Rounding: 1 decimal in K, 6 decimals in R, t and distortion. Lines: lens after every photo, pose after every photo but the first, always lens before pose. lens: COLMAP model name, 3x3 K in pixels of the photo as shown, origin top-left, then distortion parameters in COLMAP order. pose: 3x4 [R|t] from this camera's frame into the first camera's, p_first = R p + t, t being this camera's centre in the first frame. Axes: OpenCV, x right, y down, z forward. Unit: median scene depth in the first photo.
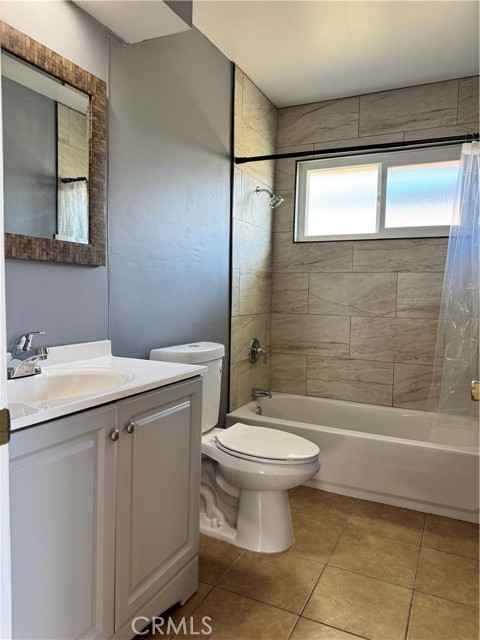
lens RADIAL K [[447.7, 0, 237.2], [0, 447.7, 319.8], [0, 0, 1]] dist [0.040142, -0.062431]
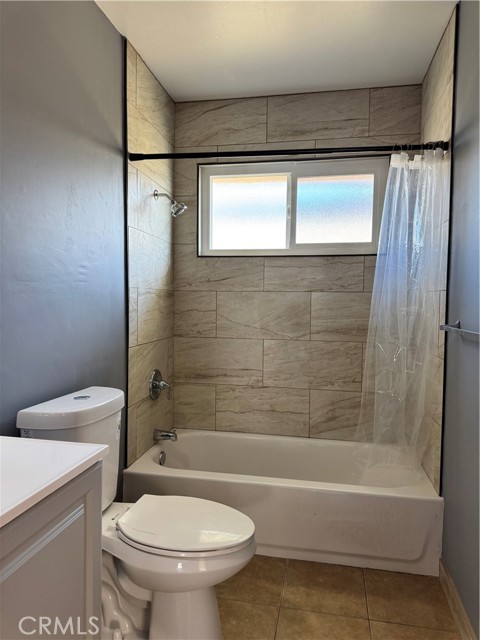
lens RADIAL K [[447.7, 0, 239.1], [0, 447.7, 322.0], [0, 0, 1]] dist [0.040142, -0.062431]
pose [[0.966776, -0.019028, 0.254916, -0.027440], [0.021724, 0.999734, -0.007764, -0.045732], [-0.254701, 0.013044, 0.966932, 0.172389]]
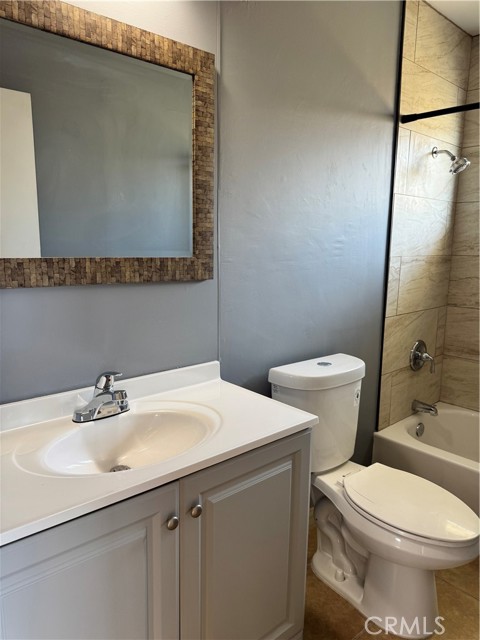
lens RADIAL K [[447.7, 0, 235.9], [0, 447.7, 323.5], [0, 0, 1]] dist [0.040142, -0.062431]
pose [[0.919640, 0.053713, -0.389072, 0.058458], [-0.013564, 0.994357, 0.105214, -0.084188], [0.392528, -0.091482, 0.915179, 0.146943]]
